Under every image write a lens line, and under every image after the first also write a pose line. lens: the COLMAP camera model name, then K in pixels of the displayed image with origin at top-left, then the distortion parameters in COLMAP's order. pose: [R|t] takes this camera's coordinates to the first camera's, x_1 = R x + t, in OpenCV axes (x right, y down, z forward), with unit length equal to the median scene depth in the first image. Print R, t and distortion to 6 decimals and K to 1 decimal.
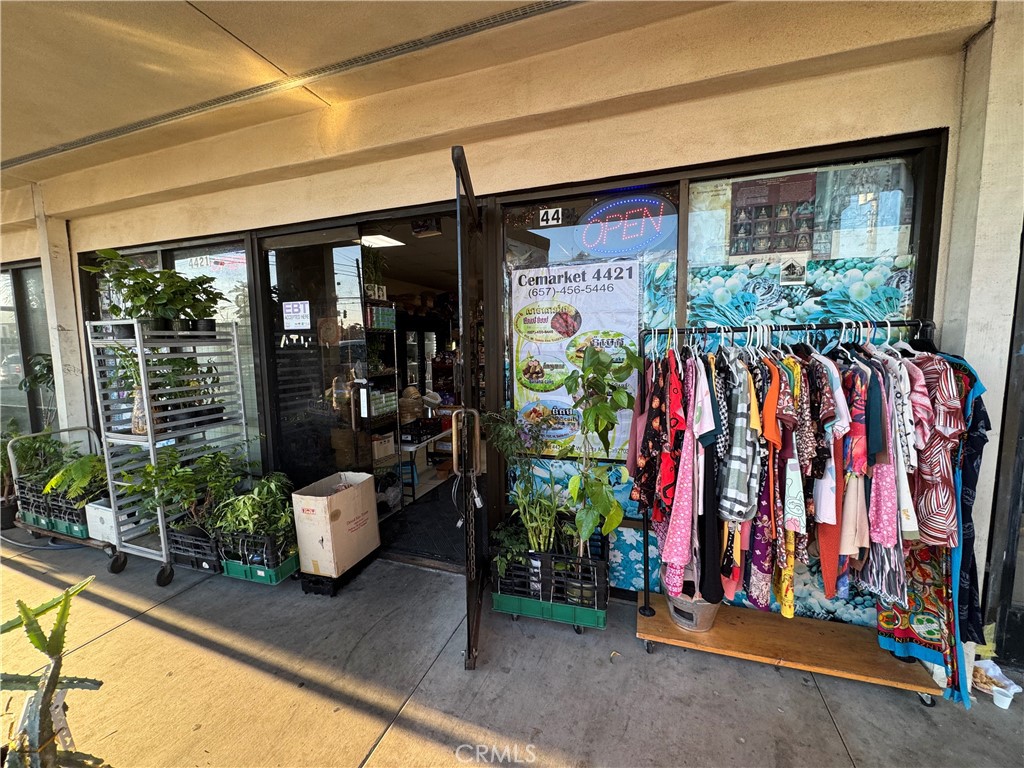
lens RADIAL K [[407.7, 0, 510.8], [0, 407.7, 384.0], [0, 0, 1]] dist [-0.002656, 0.000069]
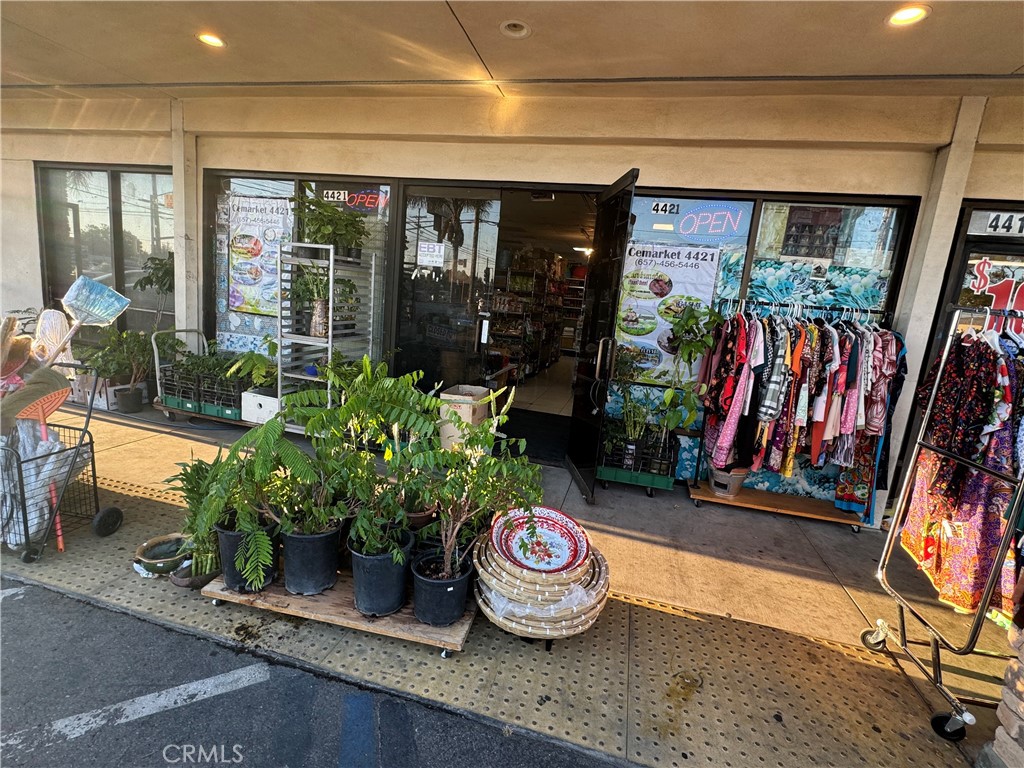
lens RADIAL K [[480.3, 0, 513.0], [0, 480.3, 385.1], [0, 0, 1]] dist [-0.002481, 0.000578]
pose [[0.990624, 0.092642, 0.100411, -0.593317], [-0.100700, 0.991824, 0.078389, 0.124386], [-0.092328, -0.087765, 0.991853, -0.725391]]
